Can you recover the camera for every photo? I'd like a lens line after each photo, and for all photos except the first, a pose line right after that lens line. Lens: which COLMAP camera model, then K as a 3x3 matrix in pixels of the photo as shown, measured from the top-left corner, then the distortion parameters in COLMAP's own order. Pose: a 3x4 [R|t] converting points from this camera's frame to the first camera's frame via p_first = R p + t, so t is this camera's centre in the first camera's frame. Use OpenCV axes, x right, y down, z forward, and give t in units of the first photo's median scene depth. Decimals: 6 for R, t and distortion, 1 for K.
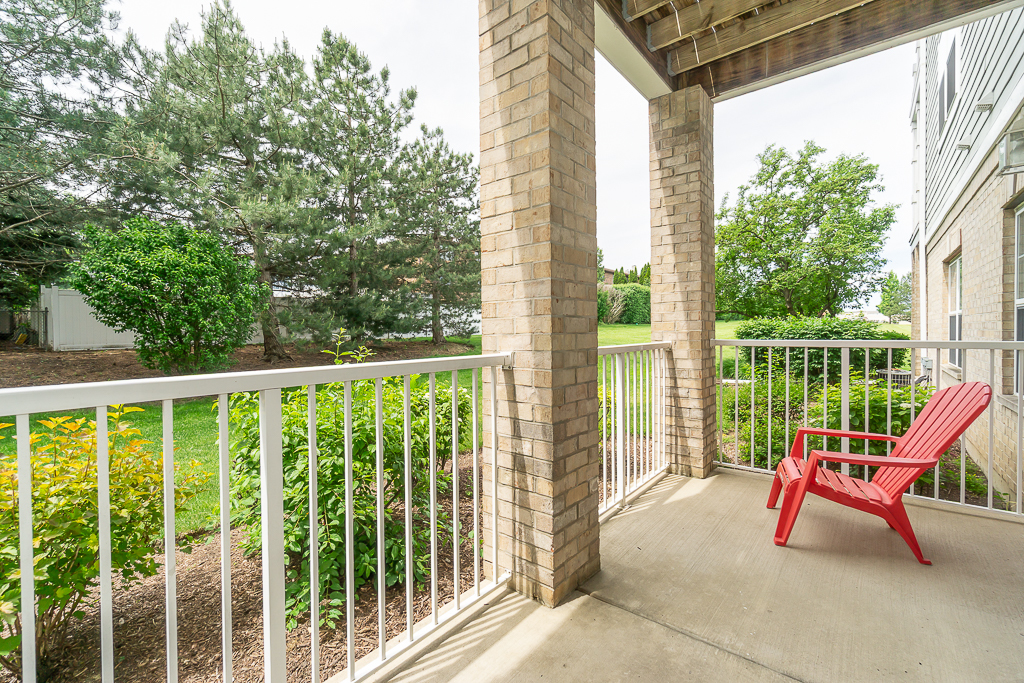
lens RADIAL K [[447.5, 0, 507.0], [0, 447.5, 339.6], [0, 0, 1]] dist [-0.000291, 0.001323]
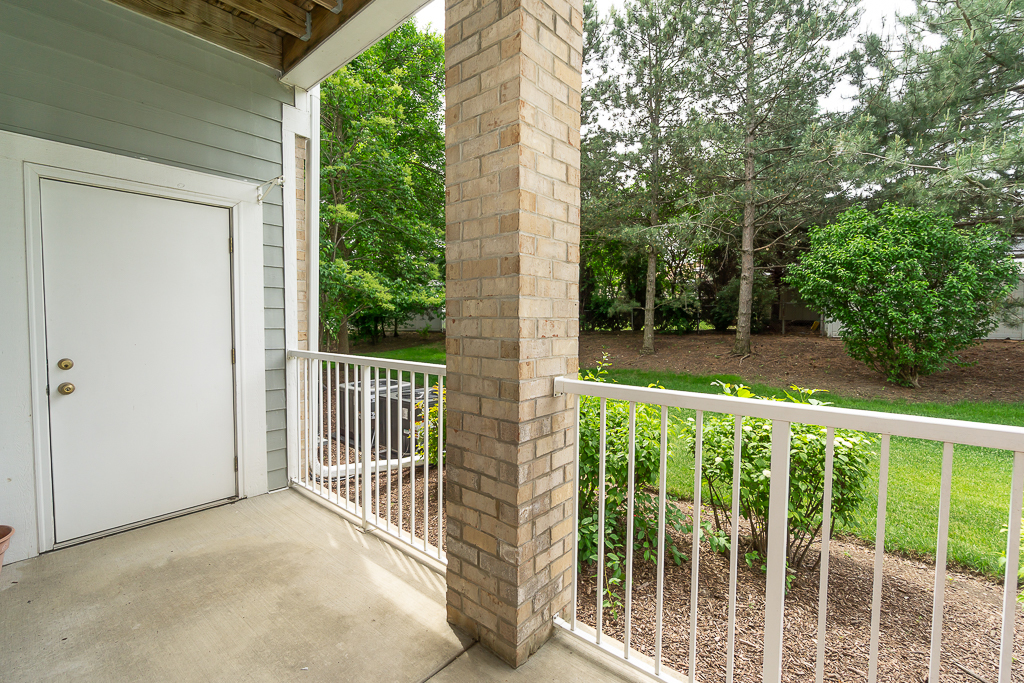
lens RADIAL K [[447.5, 0, 507.3], [0, 447.5, 339.6], [0, 0, 1]] dist [-0.000291, 0.001323]
pose [[-0.016658, 0.057586, -0.998202, 1.013385], [-0.019405, 0.998133, 0.057906, -0.099169], [0.999673, 0.020334, -0.015510, 1.062846]]
